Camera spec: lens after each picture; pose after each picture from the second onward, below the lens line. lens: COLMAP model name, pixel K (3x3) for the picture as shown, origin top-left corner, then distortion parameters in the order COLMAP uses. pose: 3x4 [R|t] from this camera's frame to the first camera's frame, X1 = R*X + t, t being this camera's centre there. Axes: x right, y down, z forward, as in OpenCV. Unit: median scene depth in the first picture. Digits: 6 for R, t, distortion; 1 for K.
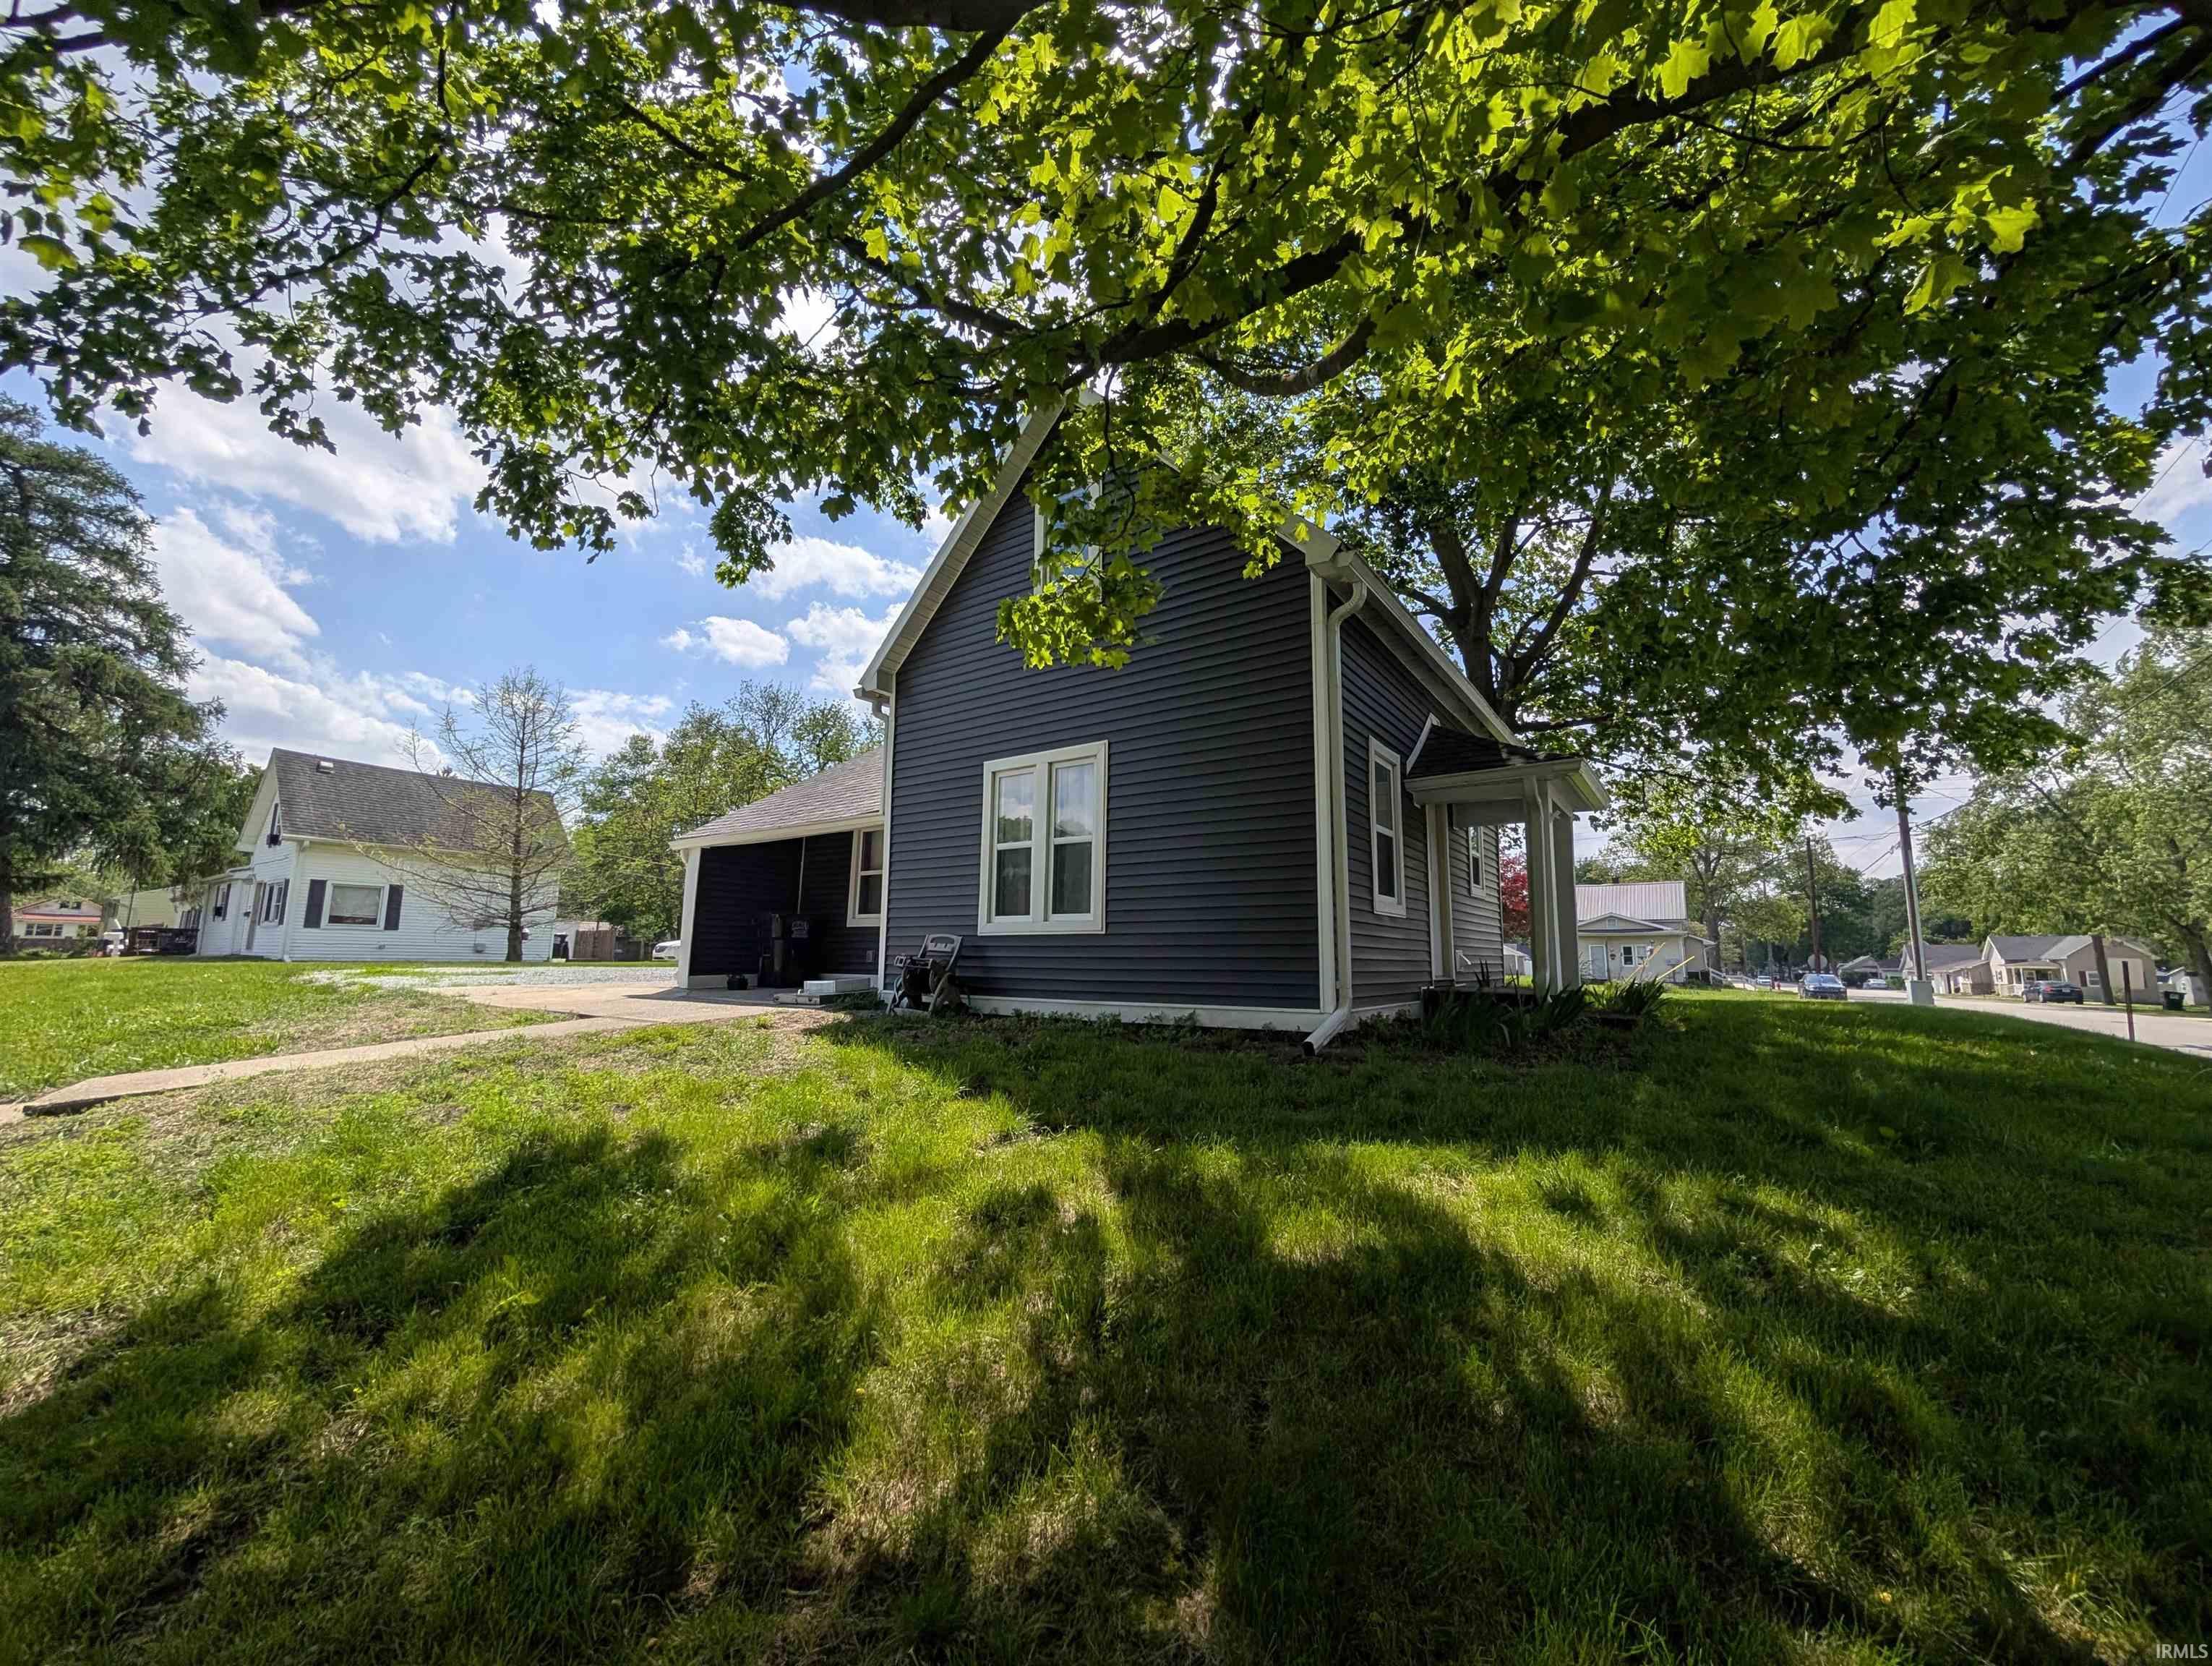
lens RADIAL K [[844.5, 0, 1114.7], [0, 844.5, 835.2], [0, 0, 1]] dist [0.000647, 0.000064]
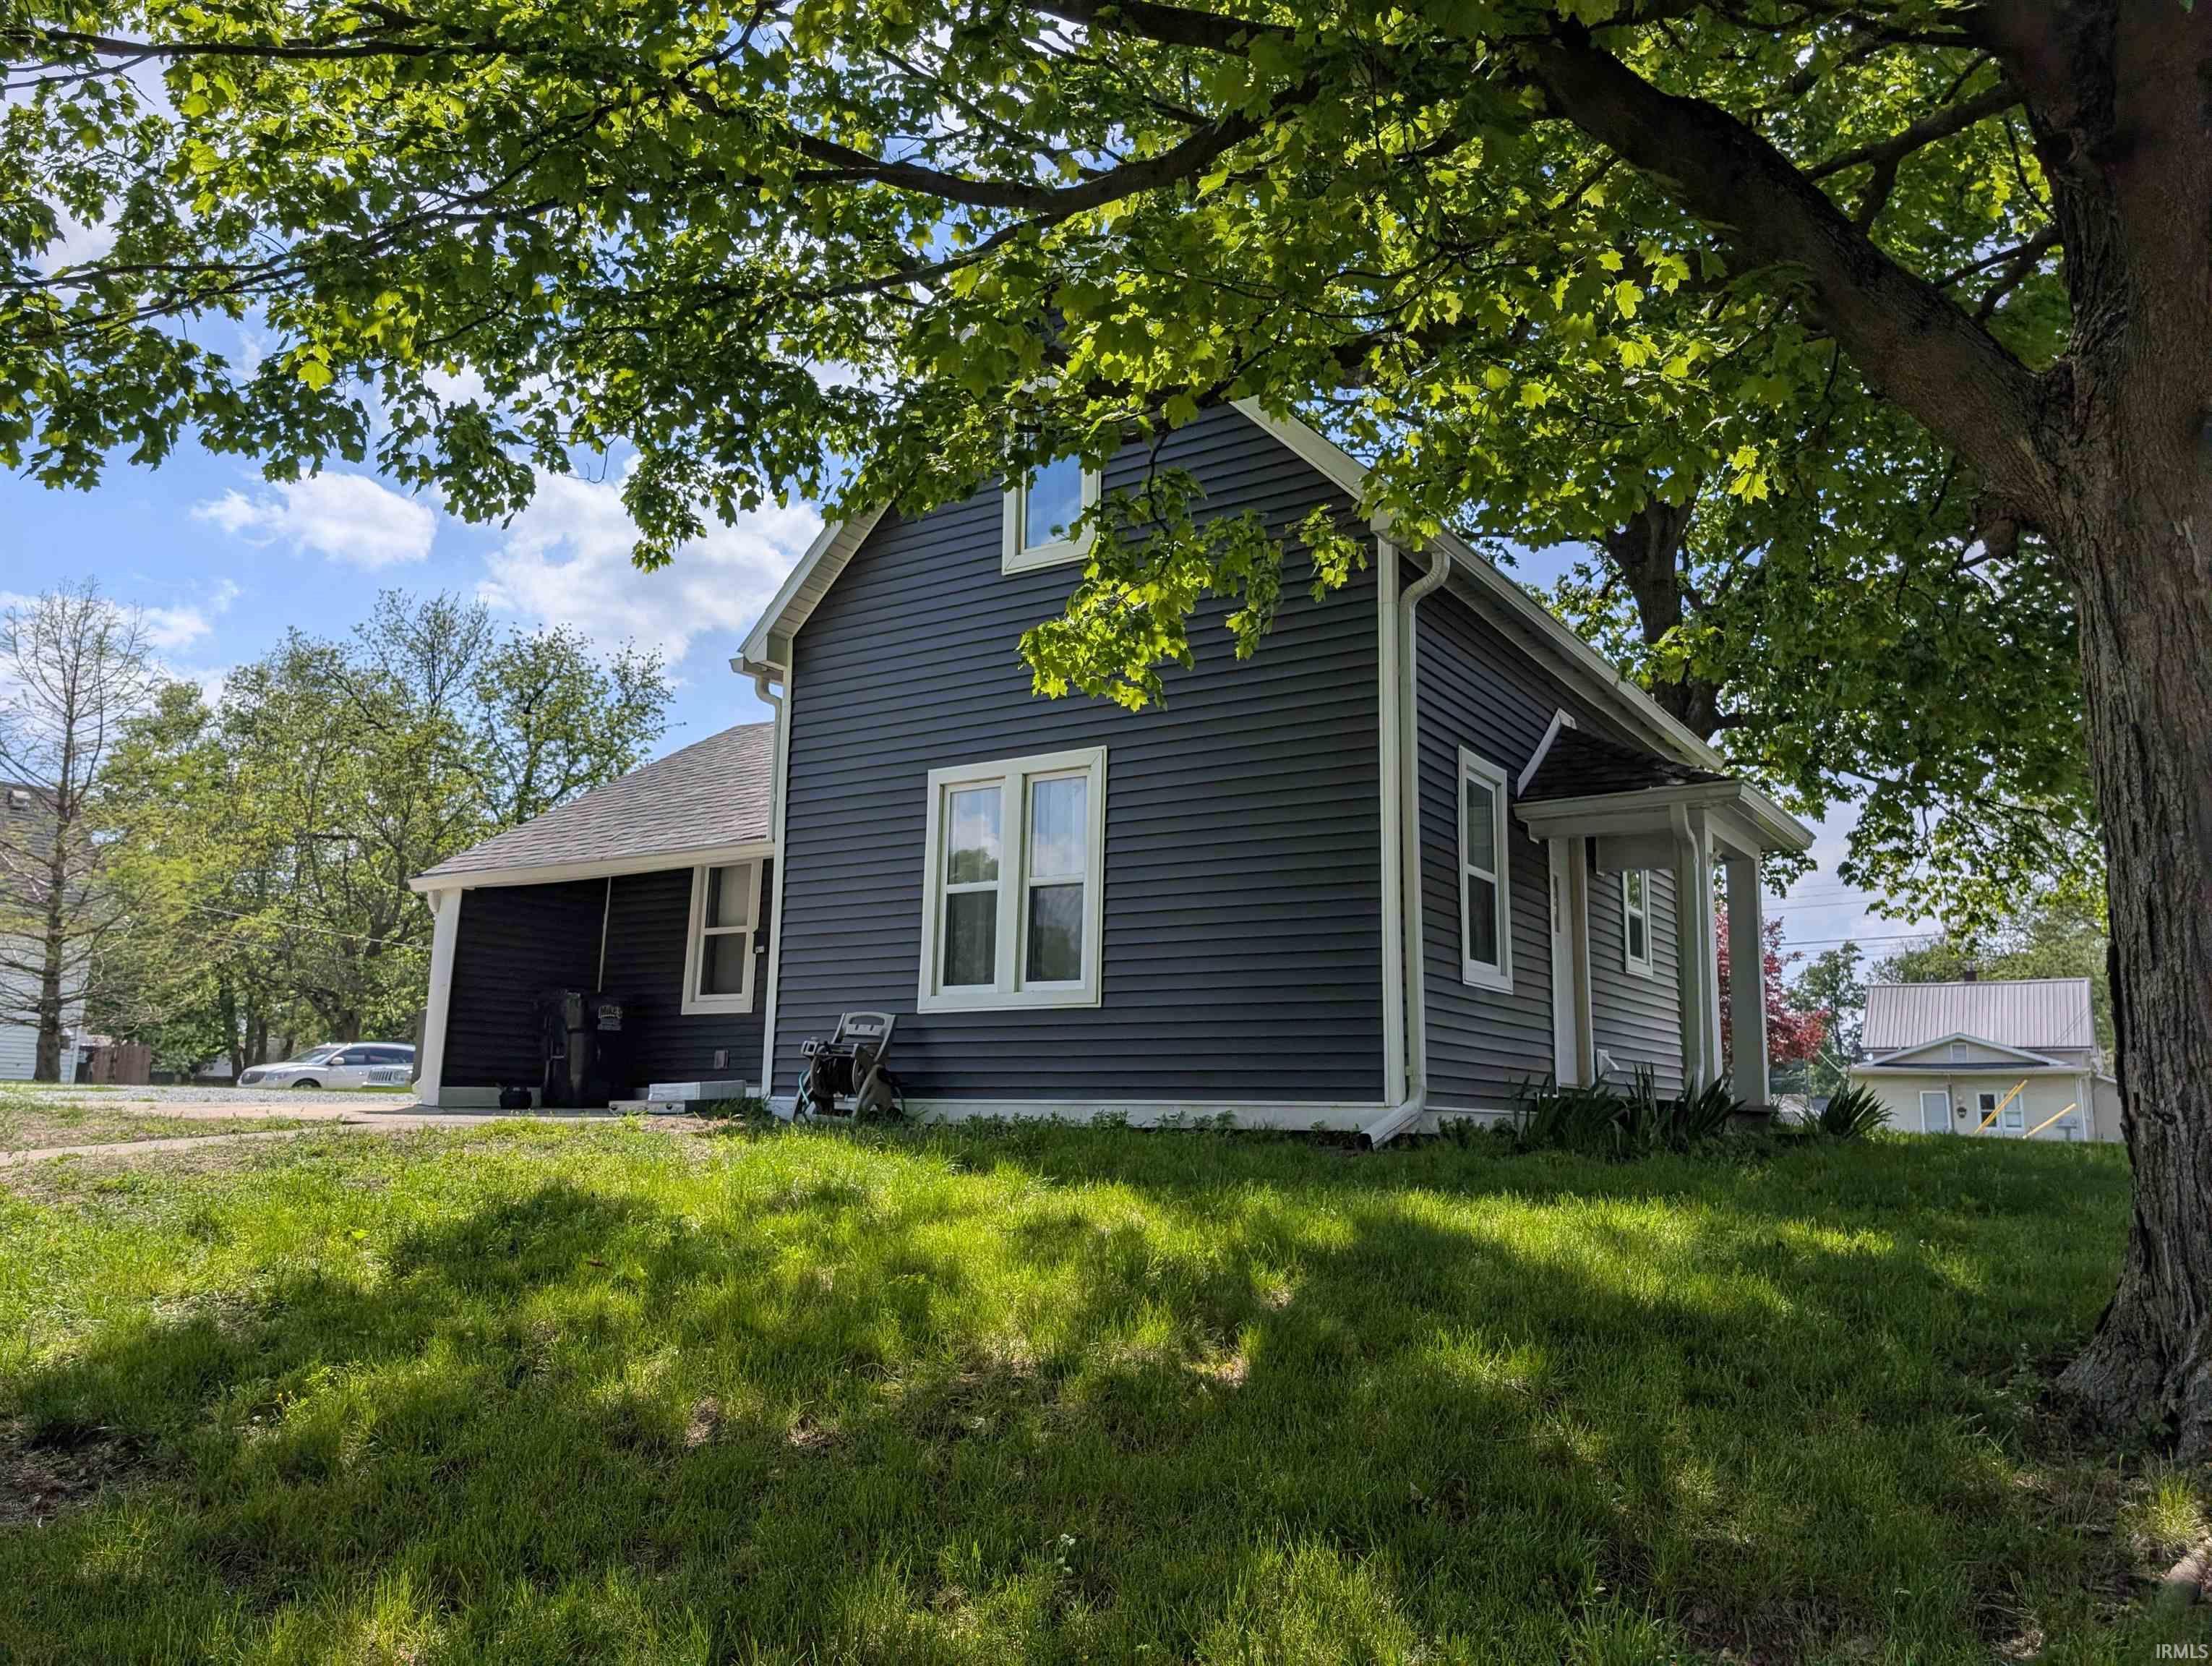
lens RADIAL K [[1570.6, 0, 1106.0], [0, 1570.6, 833.0], [0, 0, 1]] dist [0.160501, -0.205038]
pose [[0.999598, 0.014139, 0.024561, -0.037666], [-0.013332, 0.999376, -0.032703, 0.007806], [-0.025009, 0.032363, 0.999163, -0.336525]]
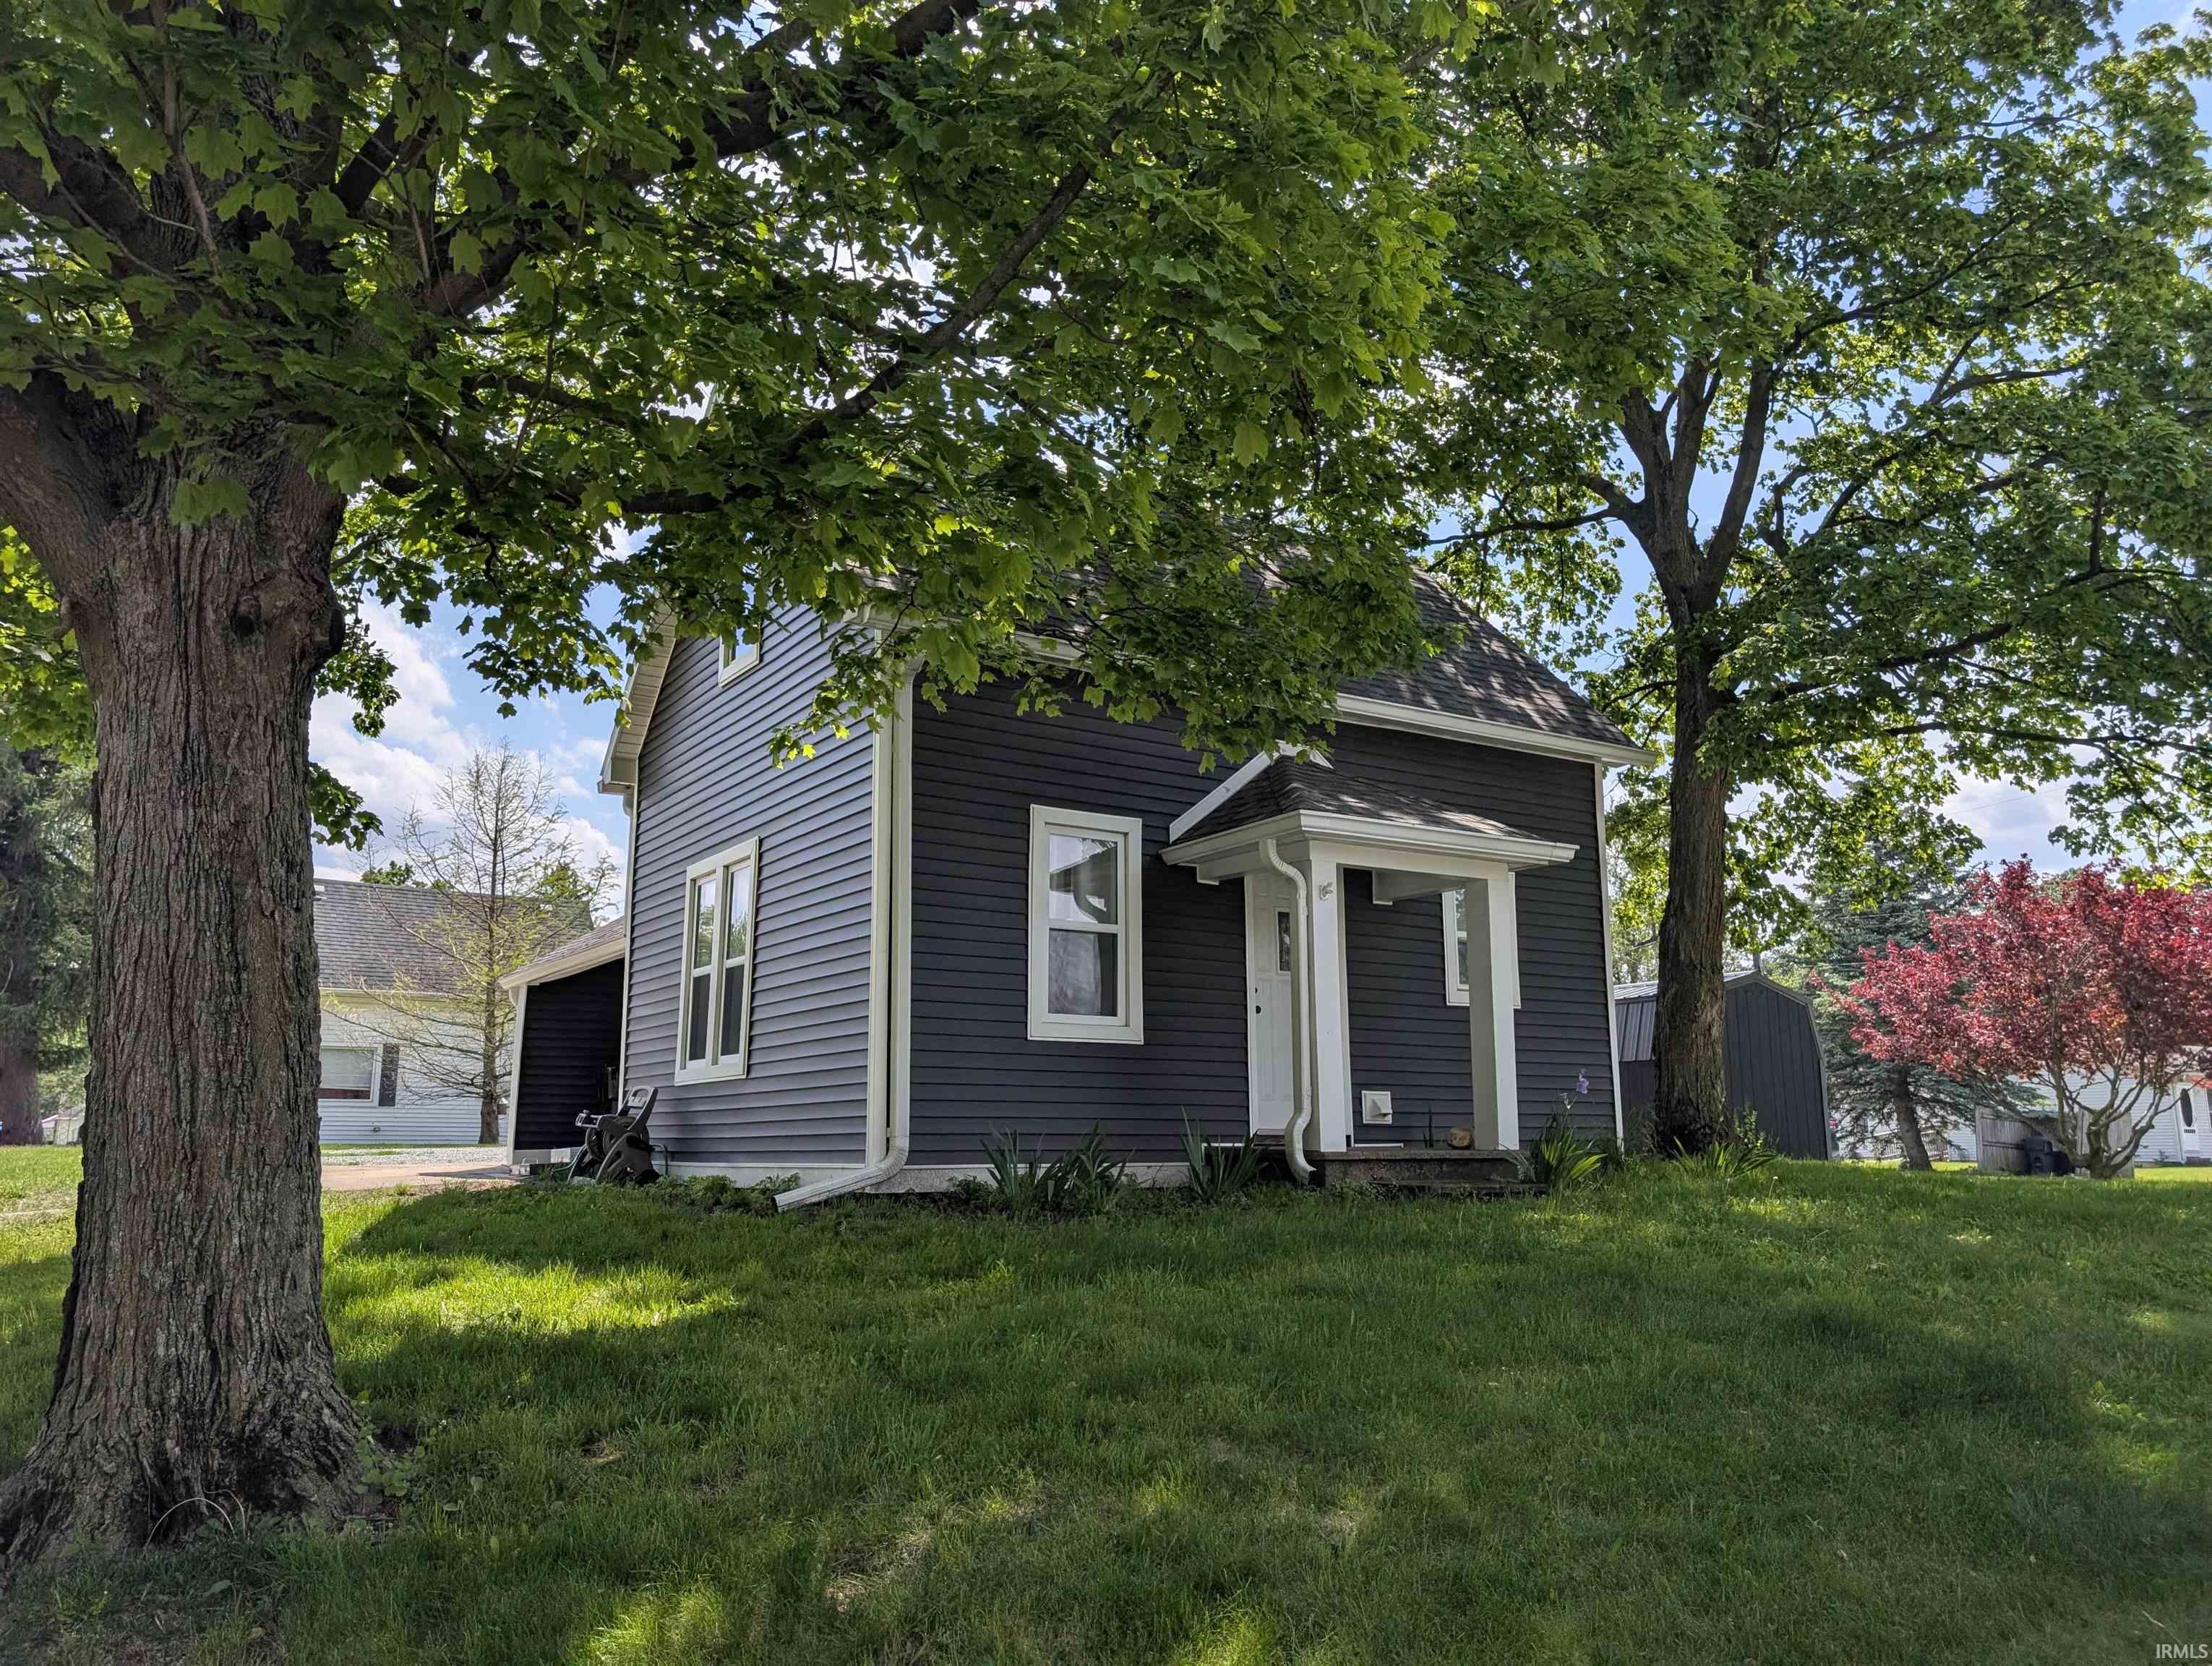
lens RADIAL K [[1600.7, 0, 1120.8], [0, 1600.7, 844.1], [0, 0, 1]] dist [0.031707, -0.029857]
pose [[0.931775, -0.082197, -0.353609, 0.776427], [0.069097, 0.996379, -0.049538, -0.005481], [0.356400, 0.021725, 0.934081, -0.269148]]
